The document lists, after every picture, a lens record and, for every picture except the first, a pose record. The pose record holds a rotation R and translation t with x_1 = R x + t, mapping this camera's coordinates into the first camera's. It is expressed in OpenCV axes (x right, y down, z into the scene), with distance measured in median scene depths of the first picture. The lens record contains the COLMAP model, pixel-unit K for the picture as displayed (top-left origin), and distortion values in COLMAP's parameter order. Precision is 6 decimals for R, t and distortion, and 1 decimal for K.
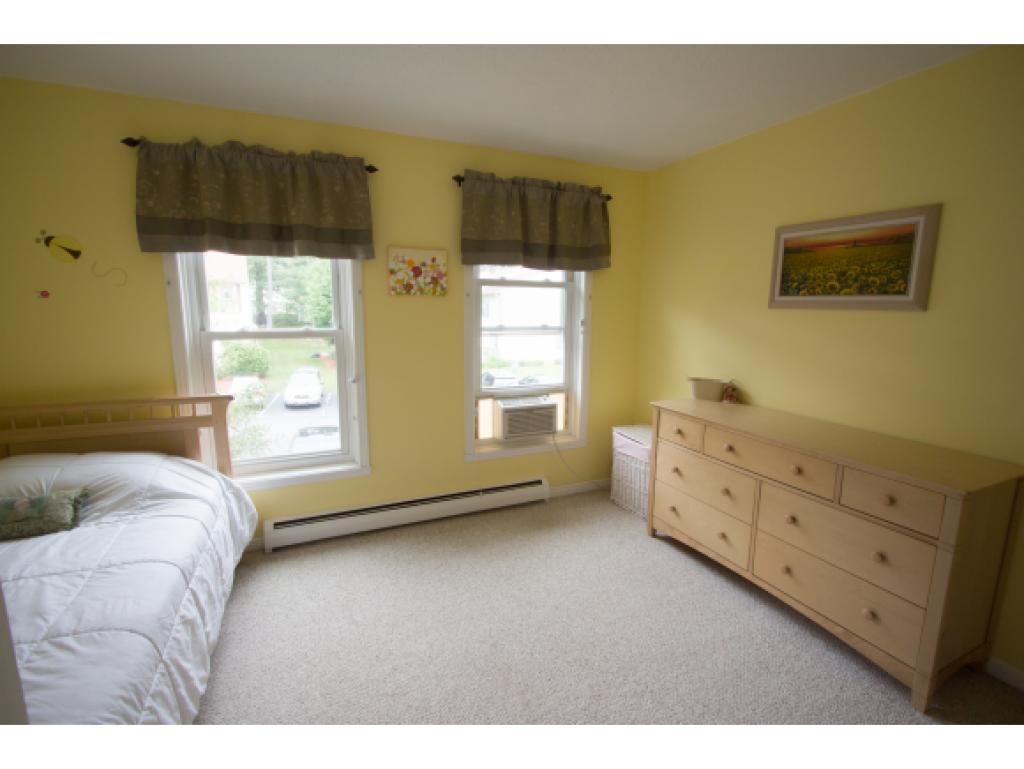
lens RADIAL K [[467.0, 0, 510.1], [0, 467.0, 383.7], [0, 0, 1]] dist [-0.021353, 0.001303]
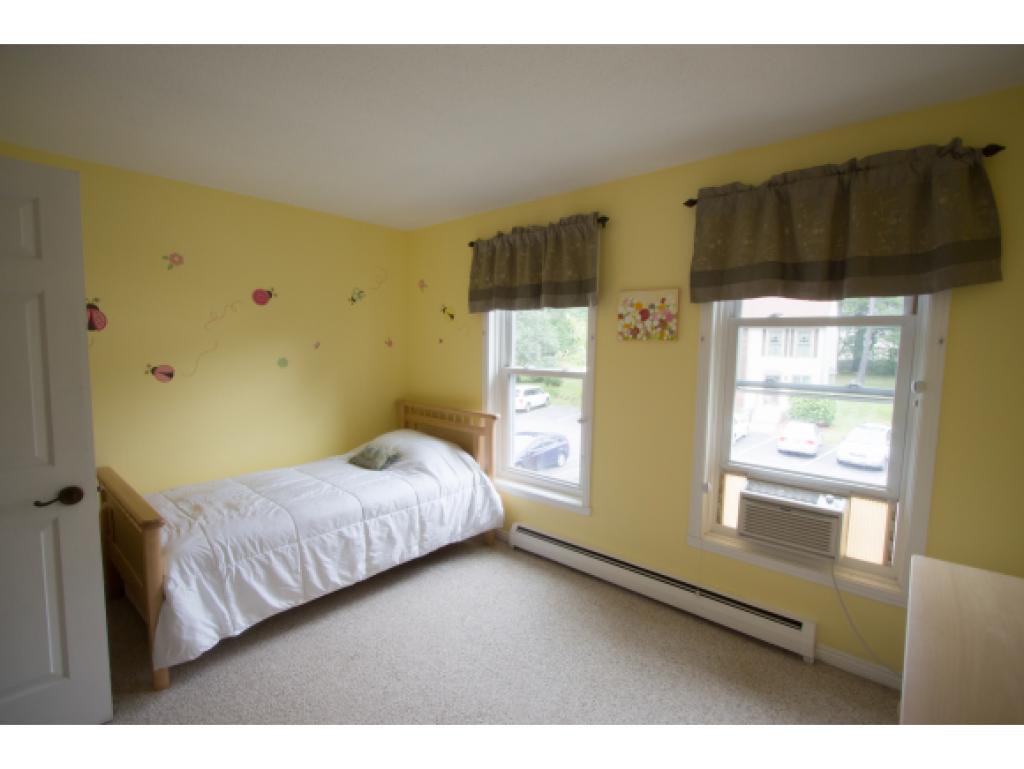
lens RADIAL K [[467.0, 0, 509.9], [0, 467.0, 386.0], [0, 0, 1]] dist [-0.021353, 0.001303]
pose [[0.417637, 0.079281, -0.905148, 0.531044], [-0.159360, 0.987136, 0.012933, -0.070739], [0.894530, 0.138843, 0.424899, 0.389083]]
